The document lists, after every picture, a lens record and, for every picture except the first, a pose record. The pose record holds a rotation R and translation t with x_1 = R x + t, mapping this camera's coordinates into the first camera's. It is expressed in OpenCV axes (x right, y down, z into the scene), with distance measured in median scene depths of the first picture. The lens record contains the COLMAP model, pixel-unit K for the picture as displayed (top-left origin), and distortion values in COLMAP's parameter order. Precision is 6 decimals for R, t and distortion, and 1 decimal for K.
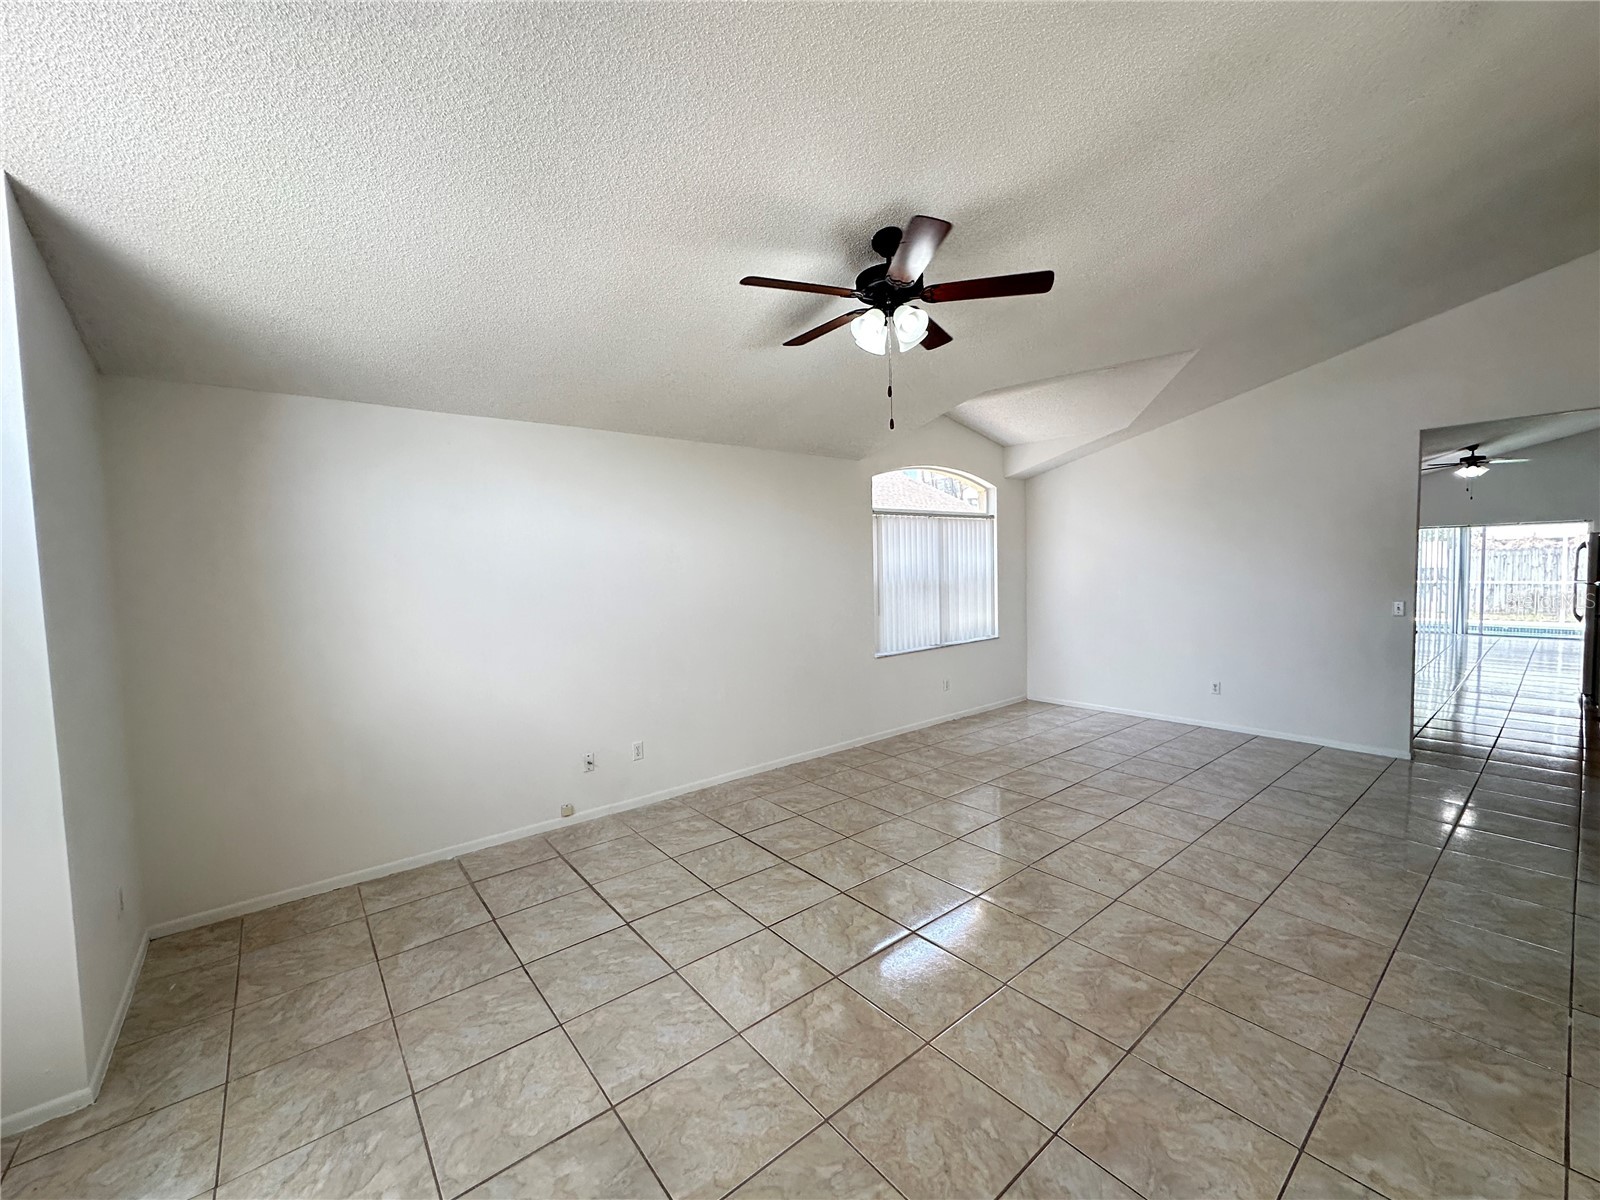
lens RADIAL K [[640.2, 0, 800.0], [0, 640.2, 600.0], [0, 0, 1]] dist [-0.005121, 0.001018]
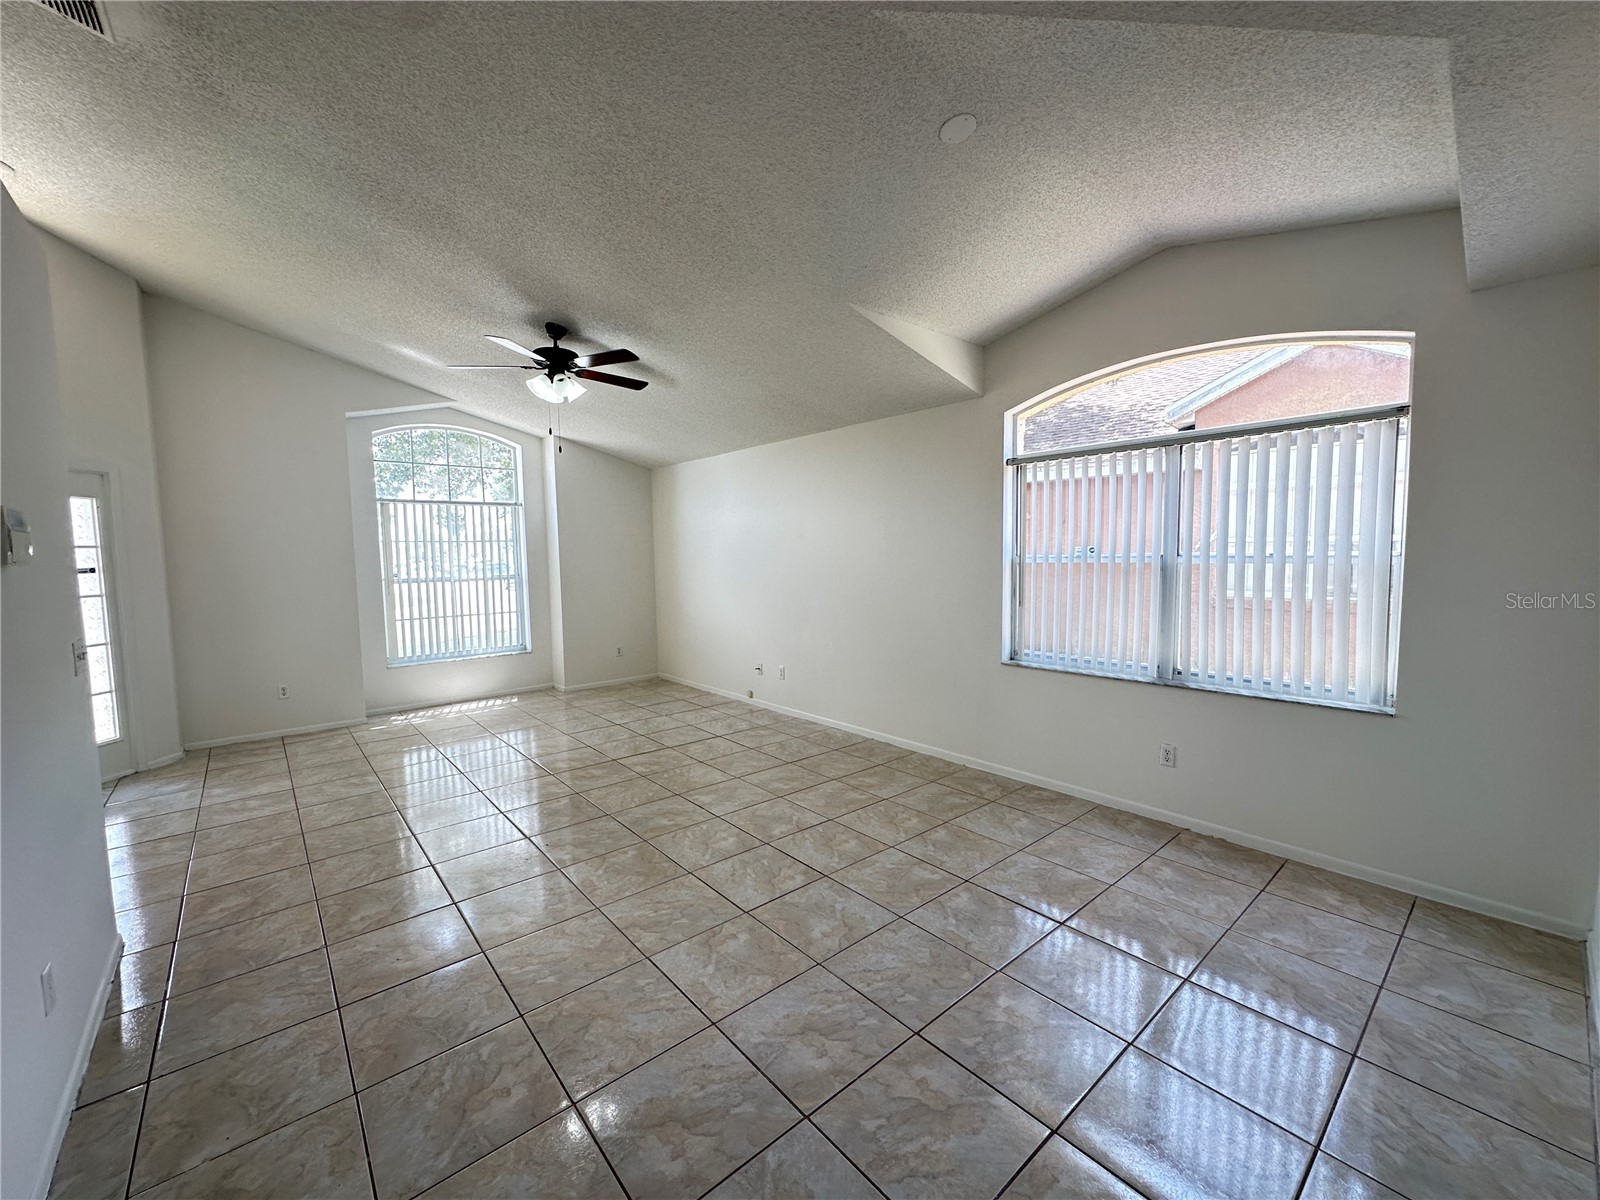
lens RADIAL K [[640.2, 0, 800.0], [0, 640.2, 600.0], [0, 0, 1]] dist [-0.005121, 0.001018]
pose [[0.028393, 0.102019, -0.994377, 1.030840], [-0.040325, 0.994085, 0.100838, -0.057116], [0.998783, 0.037235, 0.032339, 0.922021]]
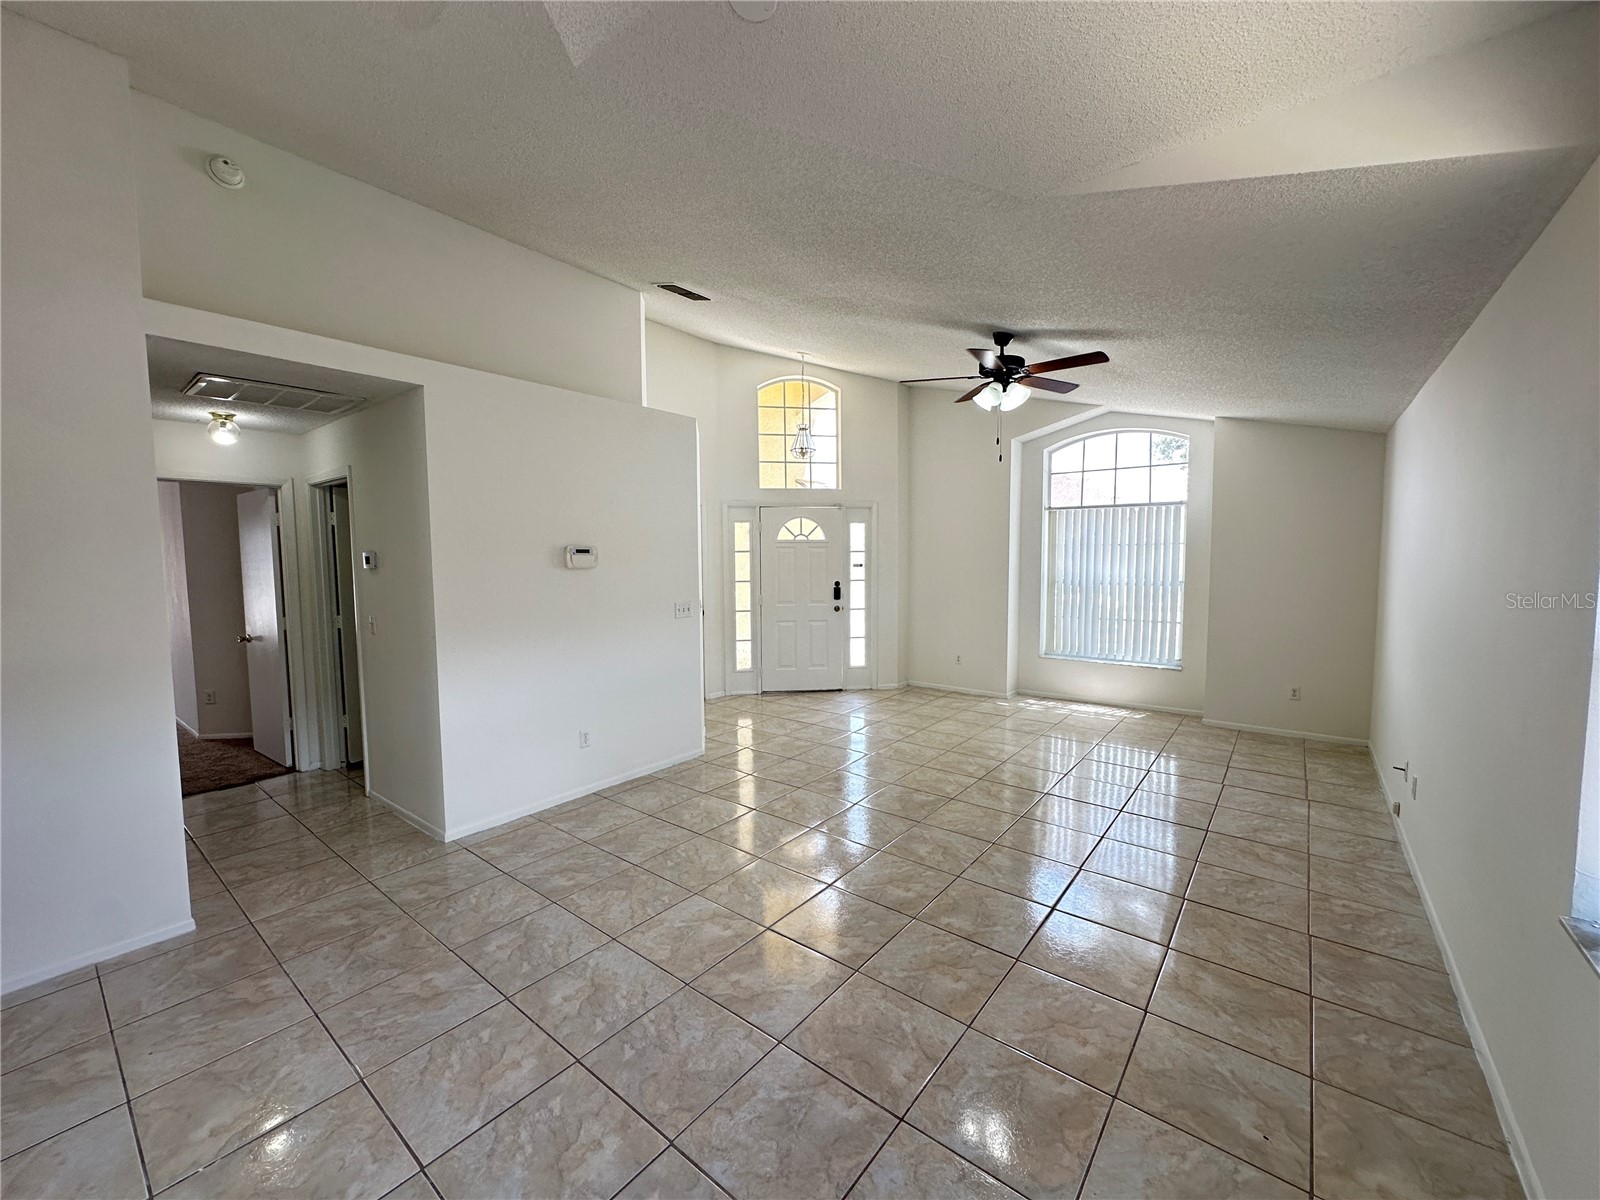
lens RADIAL K [[640.2, 0, 800.0], [0, 640.2, 600.0], [0, 0, 1]] dist [-0.005121, 0.001018]
pose [[-0.974895, 0.046926, -0.217664, 0.568956], [0.018537, 0.991252, 0.130677, -0.089958], [0.221892, 0.123361, -0.967236, 1.437544]]
